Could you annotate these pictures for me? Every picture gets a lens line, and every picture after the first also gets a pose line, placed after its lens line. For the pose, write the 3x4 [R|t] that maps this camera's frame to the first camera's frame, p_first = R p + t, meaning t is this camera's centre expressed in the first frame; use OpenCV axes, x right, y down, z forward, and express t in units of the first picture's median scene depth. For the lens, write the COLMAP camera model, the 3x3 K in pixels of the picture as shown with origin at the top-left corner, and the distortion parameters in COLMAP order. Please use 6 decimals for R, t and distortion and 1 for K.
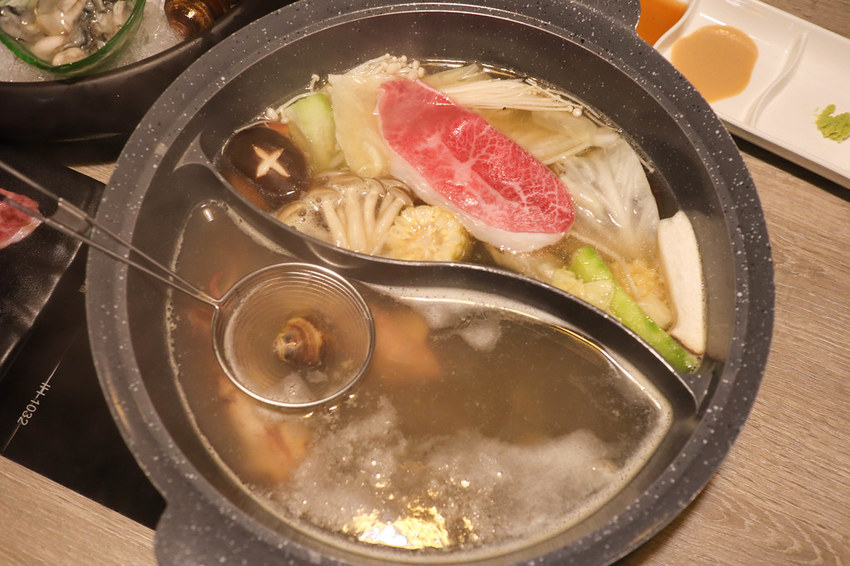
lens RADIAL K [[831.6, 0, 425.9], [0, 831.6, 288.5], [0, 0, 1]] dist [0.007291, -0.033279]
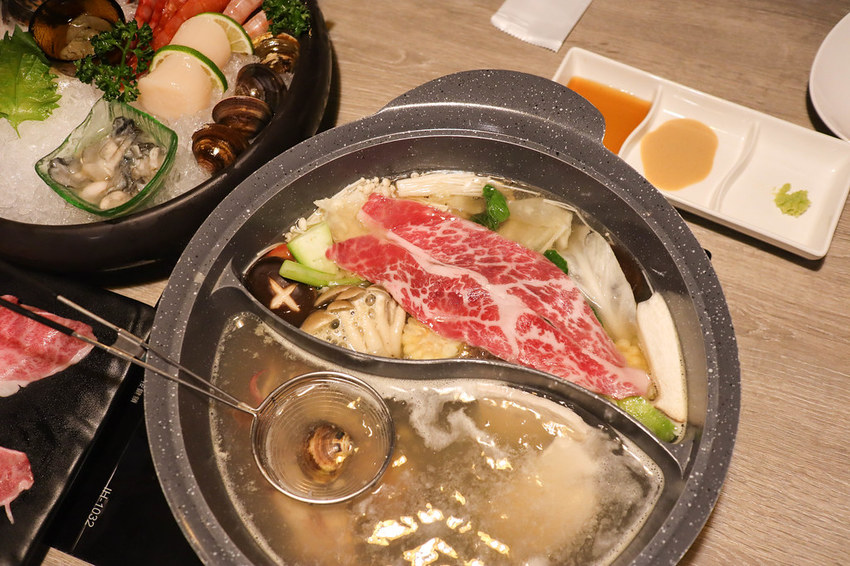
lens RADIAL K [[834.6, 0, 425.0], [0, 834.6, 283.0], [0, 0, 1]] dist [-0.010534, -0.005573]
pose [[0.996989, -0.075807, -0.016316, 0.011522], [0.074590, 0.995068, -0.065394, -0.059340], [0.021193, 0.063980, 0.997726, -0.141980]]
